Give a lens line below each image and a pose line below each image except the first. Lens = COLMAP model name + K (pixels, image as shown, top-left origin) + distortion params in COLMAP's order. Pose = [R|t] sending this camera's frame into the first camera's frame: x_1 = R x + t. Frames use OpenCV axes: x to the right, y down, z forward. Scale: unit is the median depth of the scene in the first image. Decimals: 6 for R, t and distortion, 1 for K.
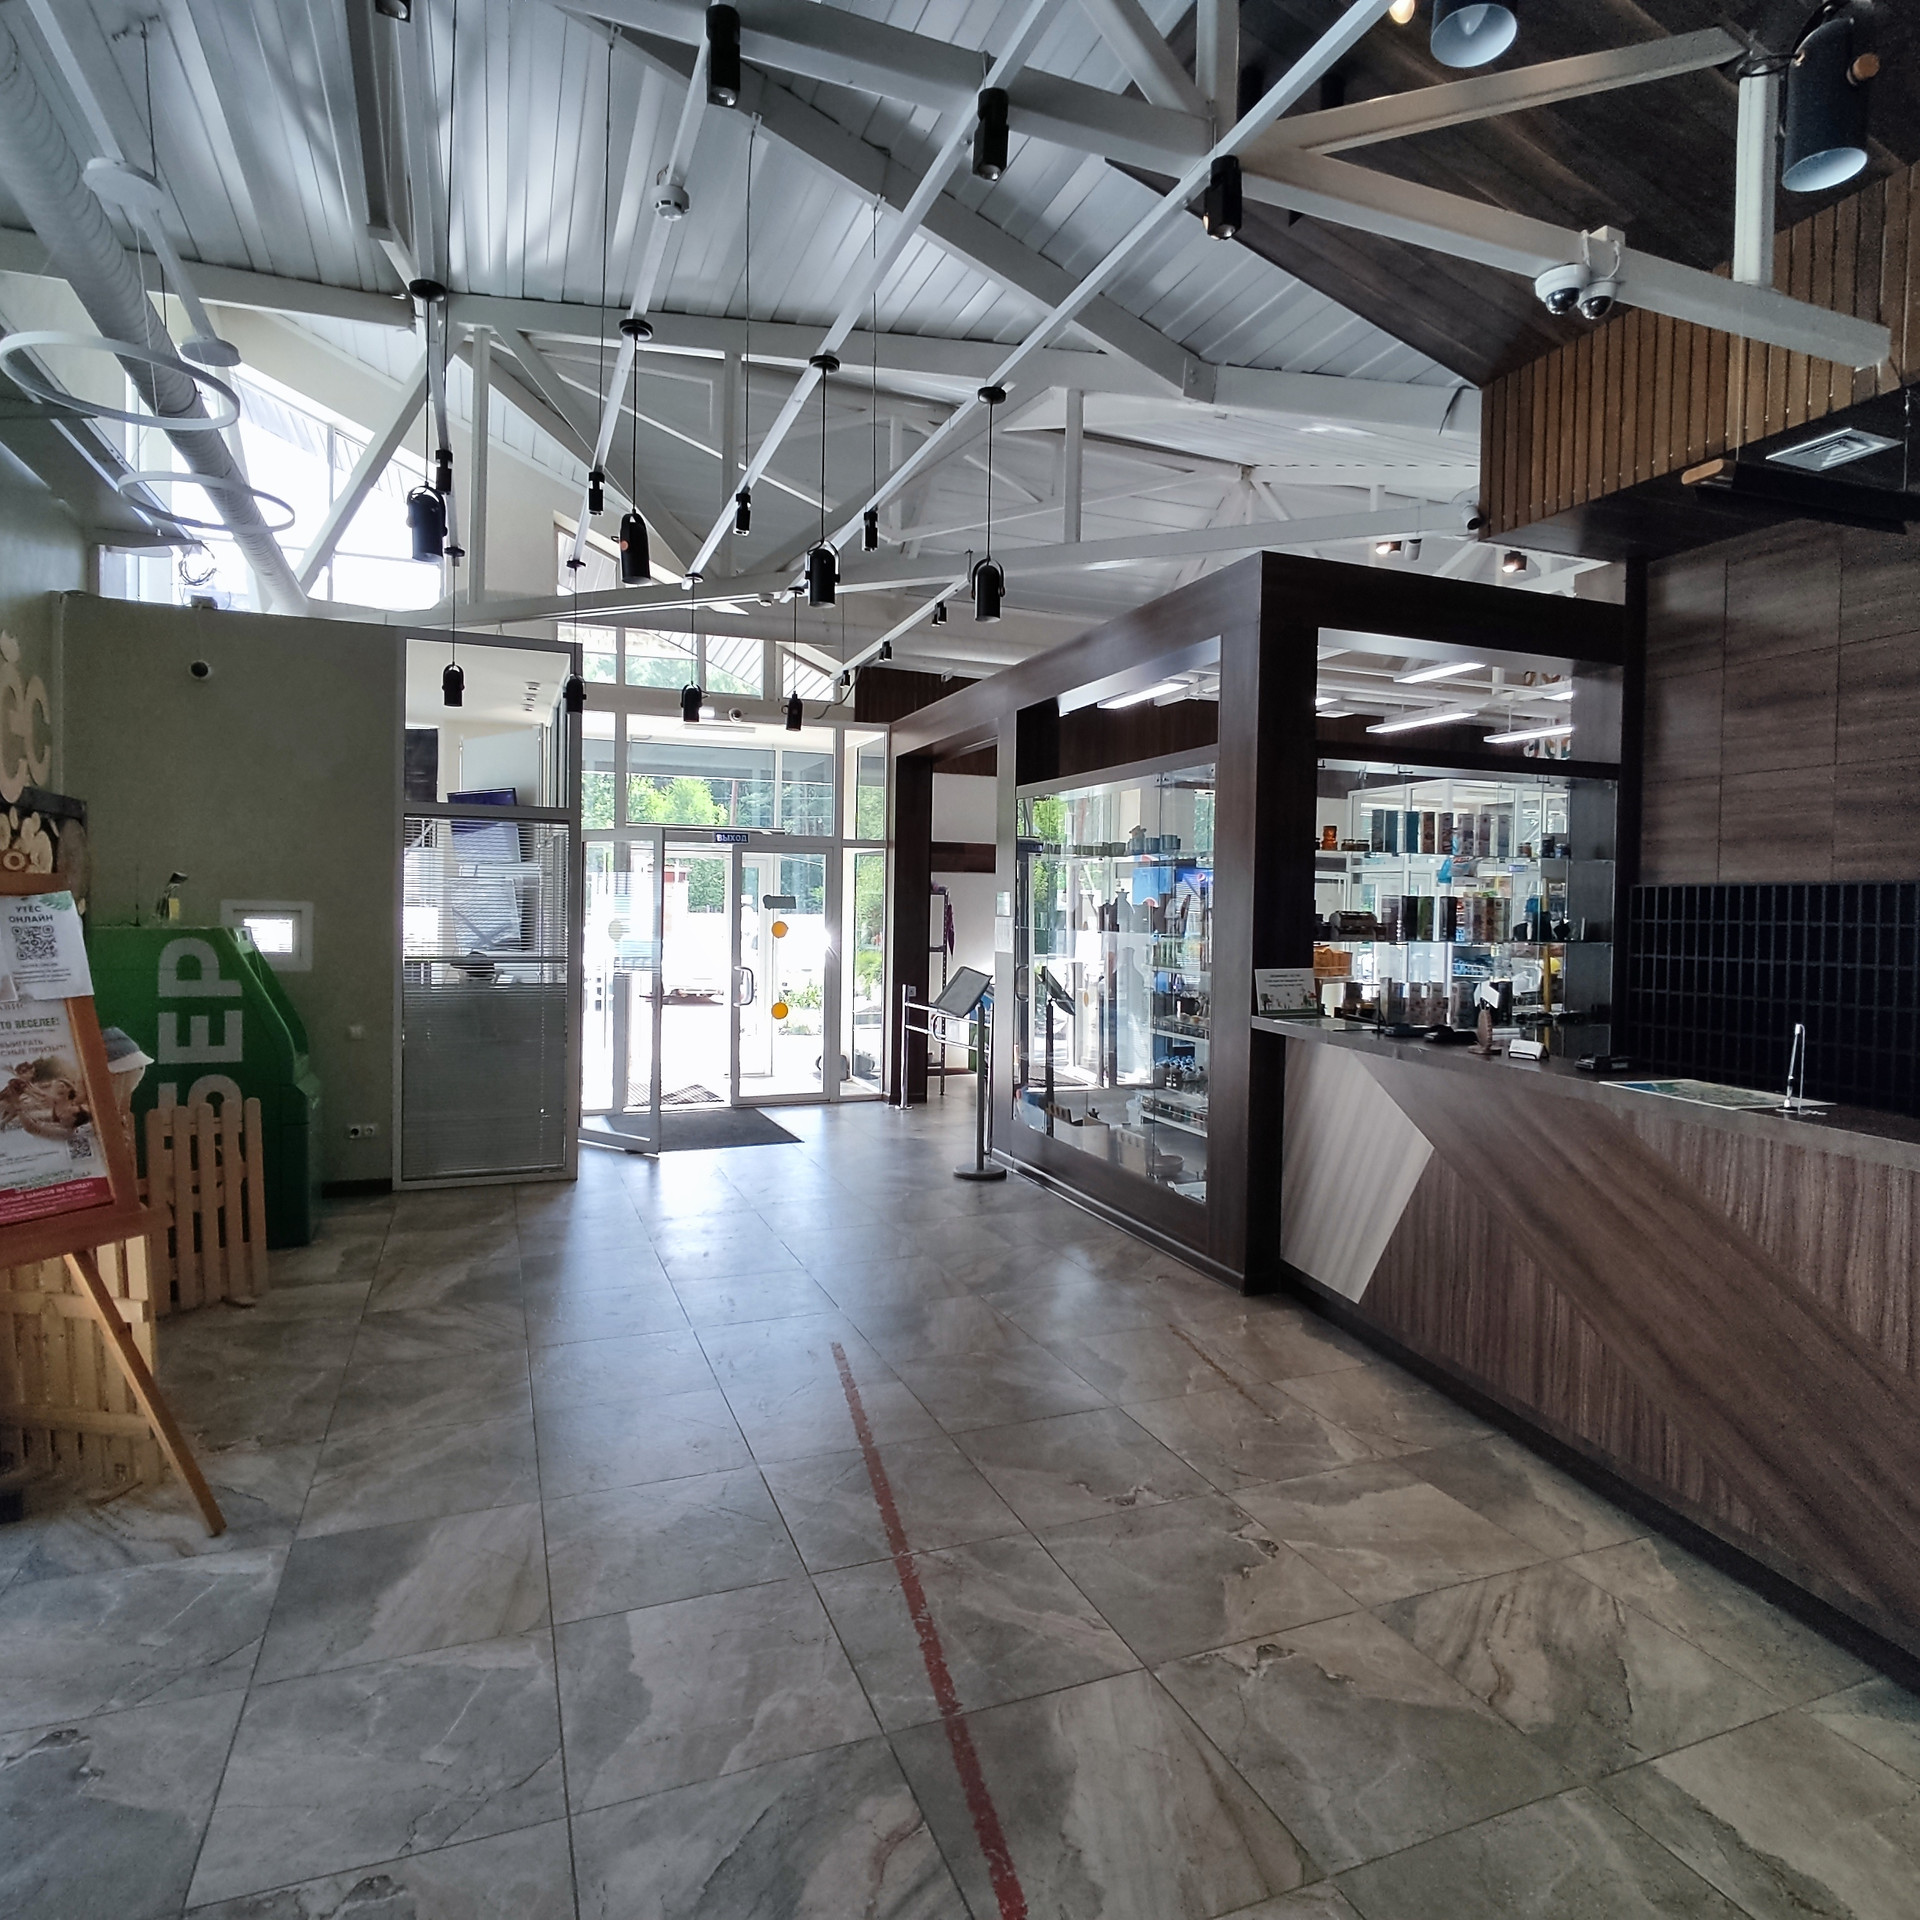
lens RADIAL K [[1176.8, 0, 967.0], [0, 1176.8, 929.8], [0, 0, 1]] dist [-0.002152, -0.004261]
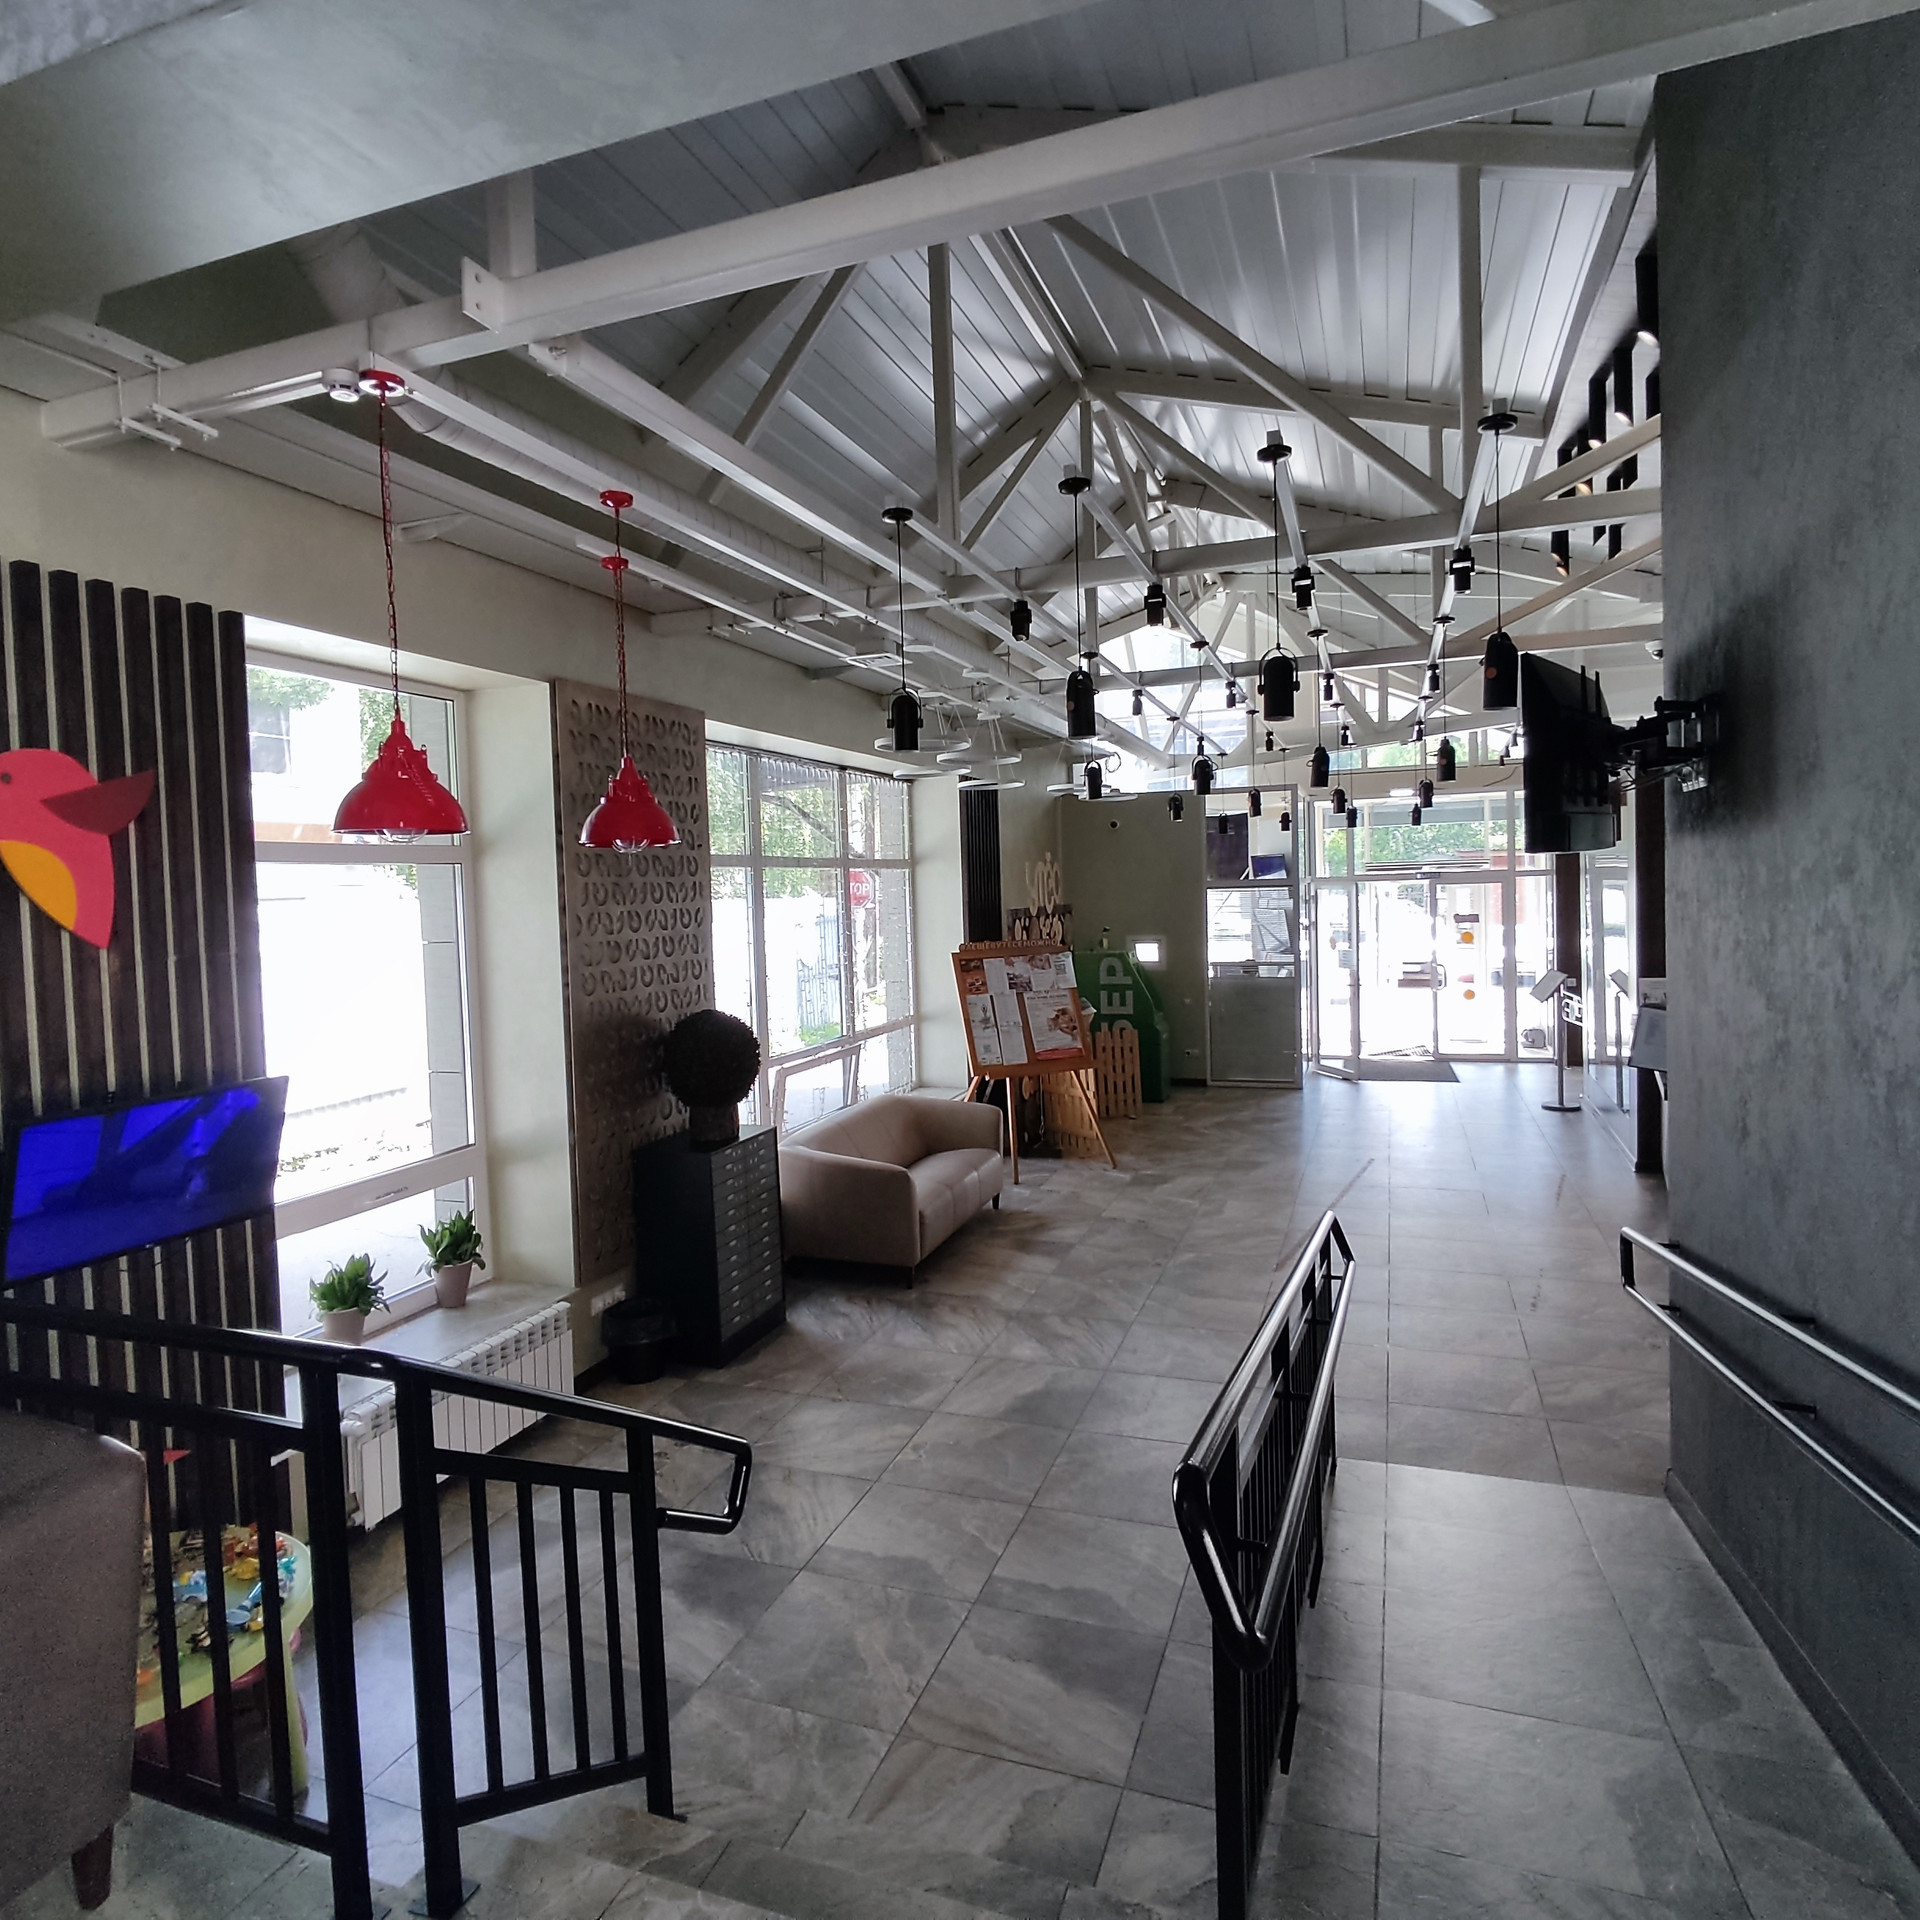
lens RADIAL K [[1176.8, 0, 967.0], [0, 1176.8, 929.8], [0, 0, 1]] dist [-0.002152, -0.004261]
pose [[0.743702, -0.015710, -0.668326, 0.606508], [0.030018, 0.999500, 0.009909, -0.073649], [0.667837, -0.027432, 0.743802, -0.812538]]
